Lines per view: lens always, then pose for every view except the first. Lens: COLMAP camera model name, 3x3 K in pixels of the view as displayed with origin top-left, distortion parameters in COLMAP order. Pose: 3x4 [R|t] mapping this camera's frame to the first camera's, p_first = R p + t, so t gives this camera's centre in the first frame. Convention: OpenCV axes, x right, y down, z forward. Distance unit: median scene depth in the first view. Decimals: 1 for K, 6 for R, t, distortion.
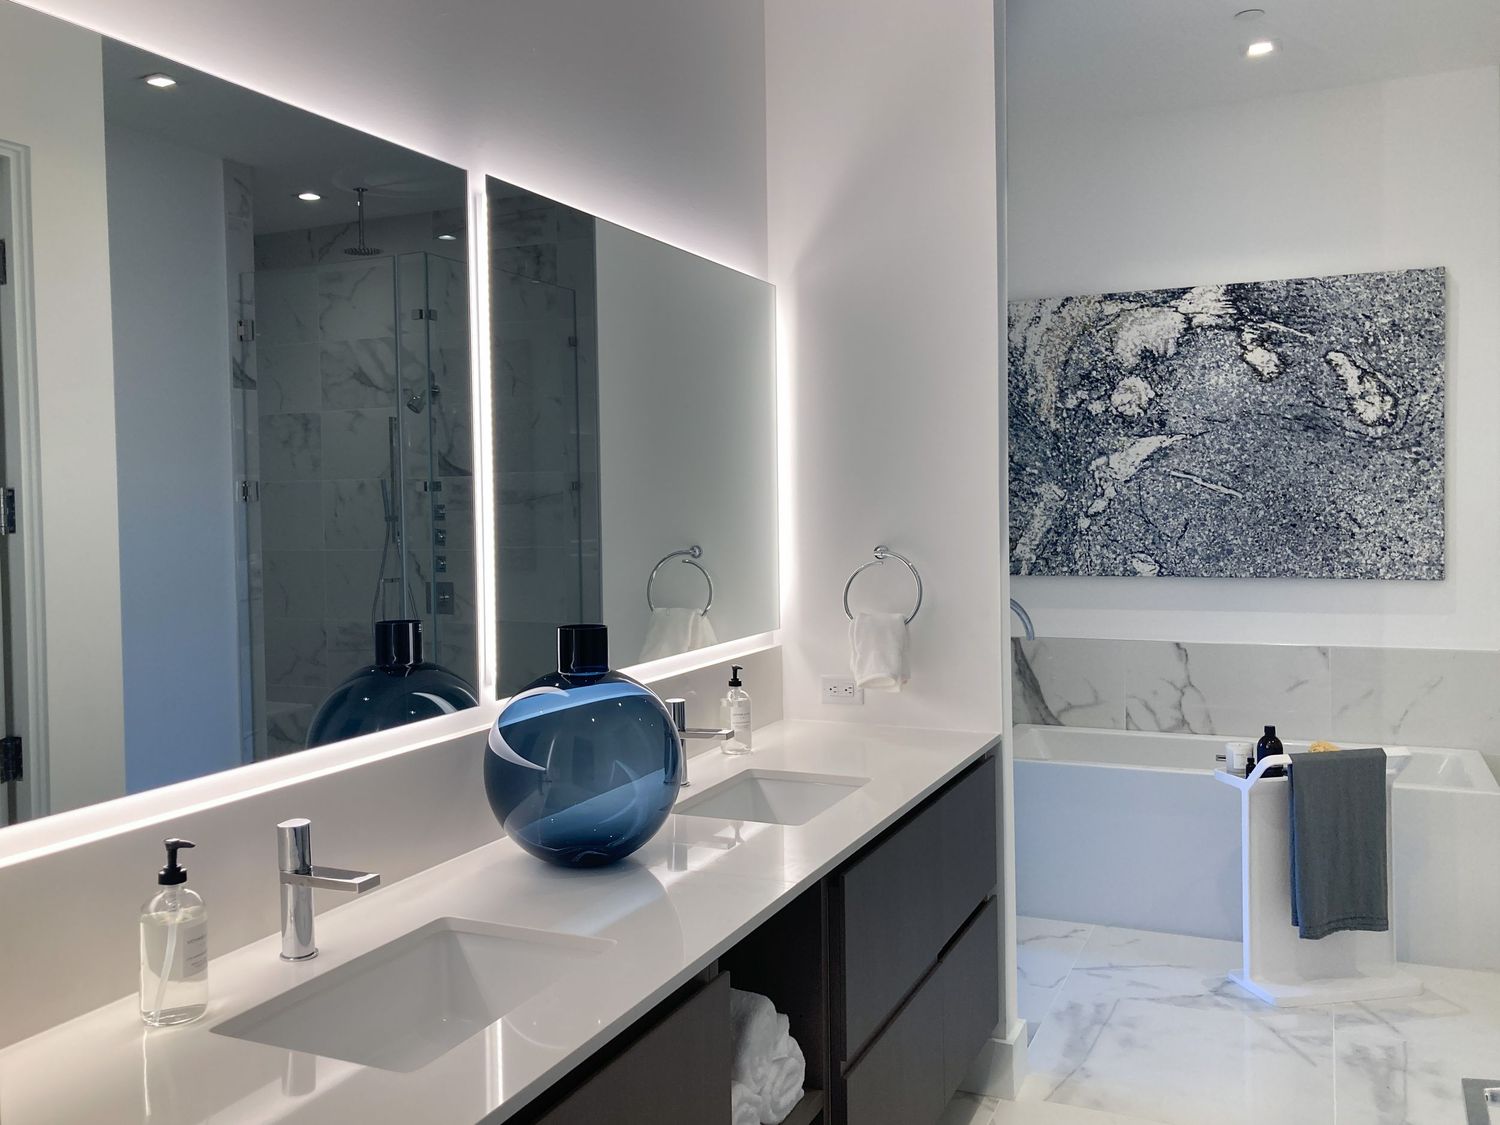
lens RADIAL K [[1227.0, 0, 743.3], [0, 1227.0, 519.8], [0, 0, 1]] dist [0.013361, -0.001351]
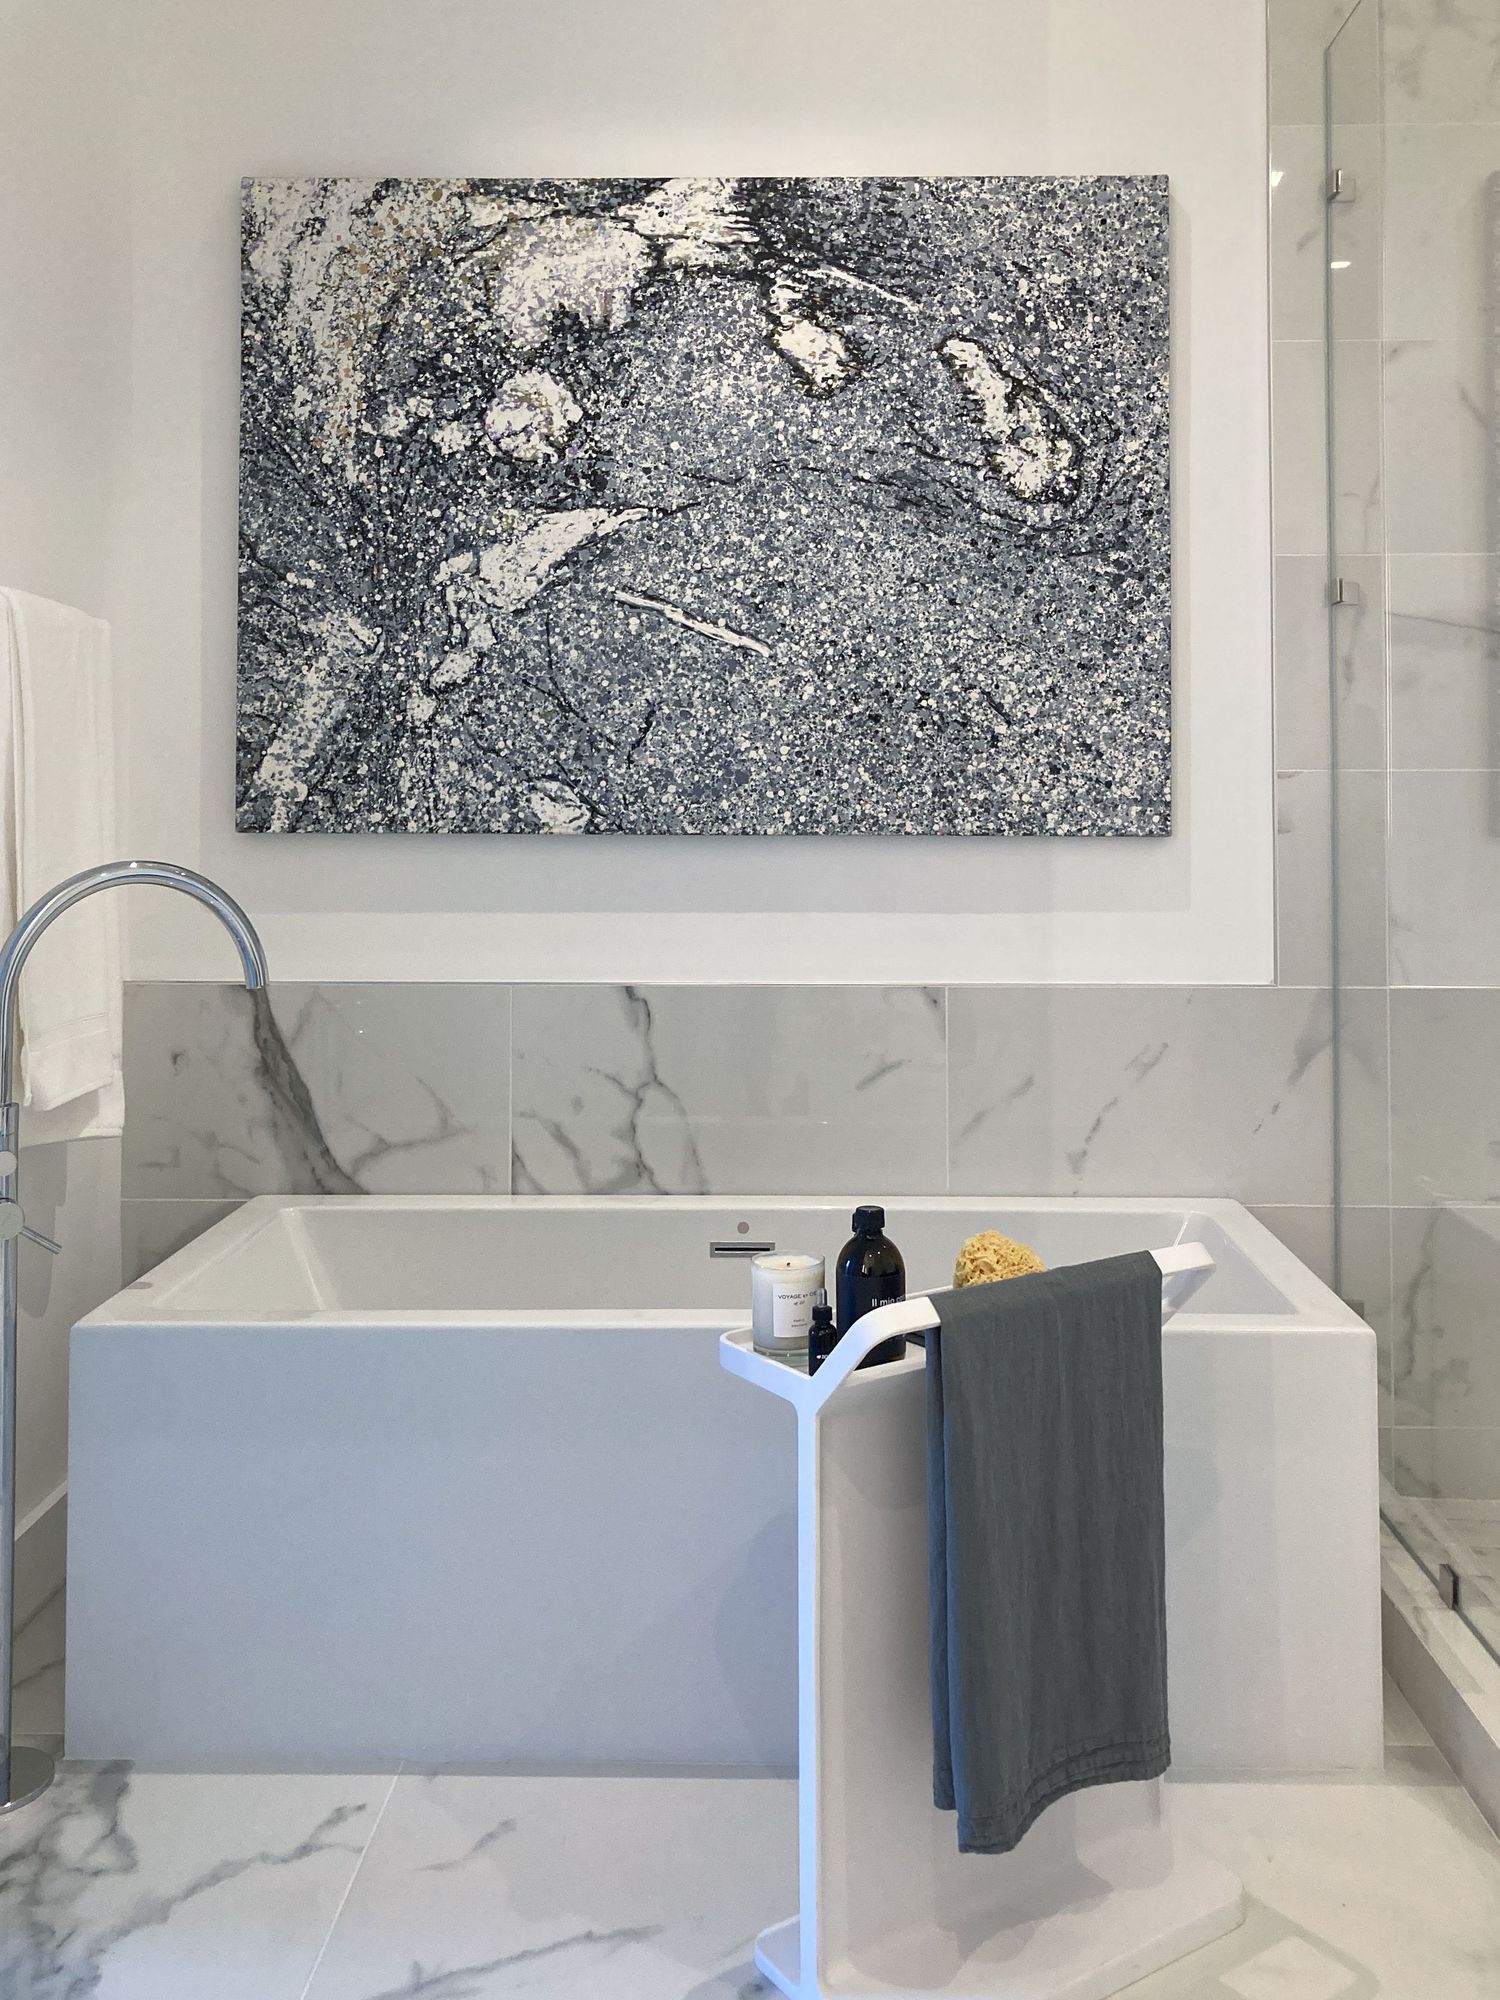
lens RADIAL K [[1636.0, 0, 750.9], [0, 1636.0, 999.9], [0, 0, 1]] dist [0.013361, -0.001351]
pose [[0.918136, -0.025952, 0.395414, 0.164254], [-0.012825, 0.995384, 0.095107, 0.049378], [-0.396057, -0.092393, 0.913566, 0.454671]]
